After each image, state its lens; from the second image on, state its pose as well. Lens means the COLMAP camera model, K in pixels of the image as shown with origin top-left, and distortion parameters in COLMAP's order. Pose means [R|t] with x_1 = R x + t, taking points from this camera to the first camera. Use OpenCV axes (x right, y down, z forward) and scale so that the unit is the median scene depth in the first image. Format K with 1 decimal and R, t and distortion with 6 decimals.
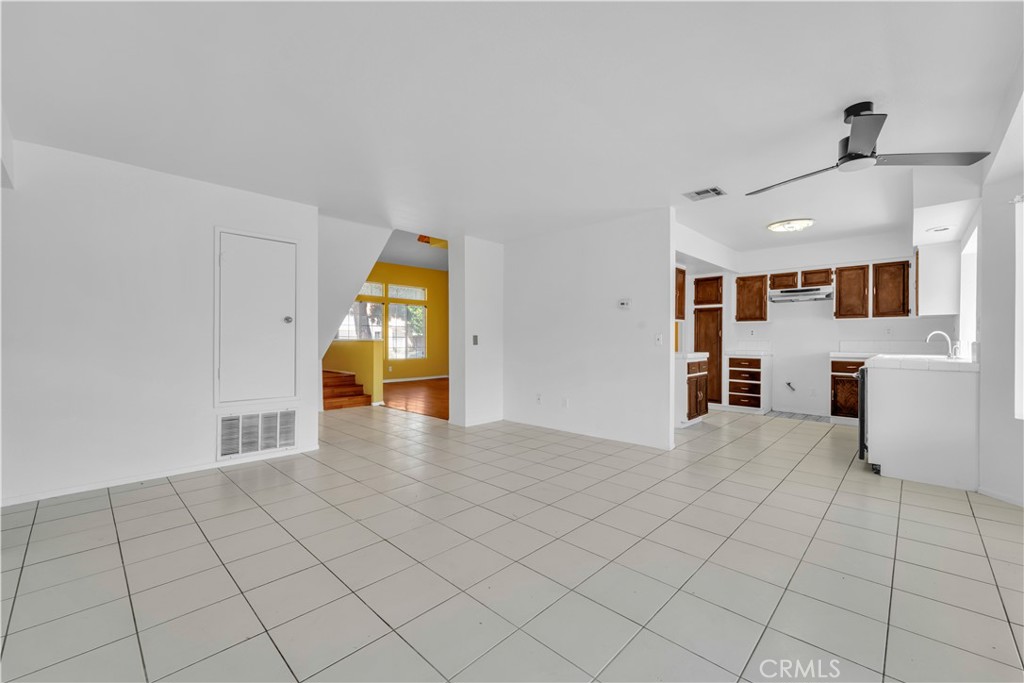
lens RADIAL K [[408.4, 0, 517.5], [0, 408.4, 344.0], [0, 0, 1]] dist [0.005725, -0.001175]
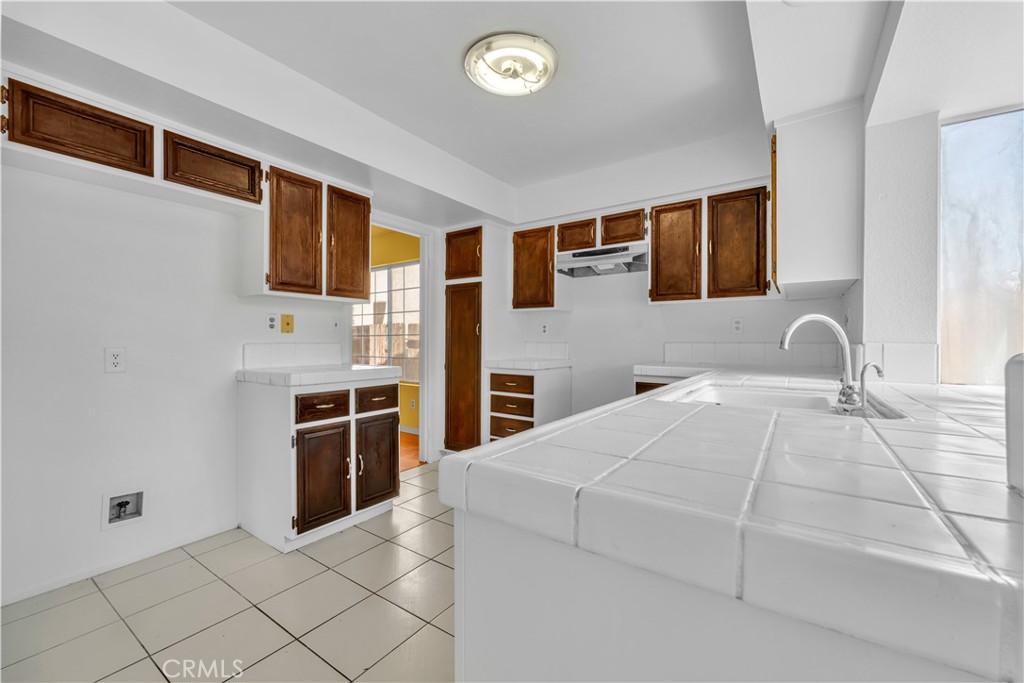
lens RADIAL K [[408.4, 0, 513.6], [0, 408.4, 340.7], [0, 0, 1]] dist [0.005725, -0.001175]
pose [[0.987192, 0.002616, 0.159516, 0.500967], [-0.000940, 0.999944, -0.010580, -0.004864], [-0.159535, 0.010294, 0.987139, 0.488726]]
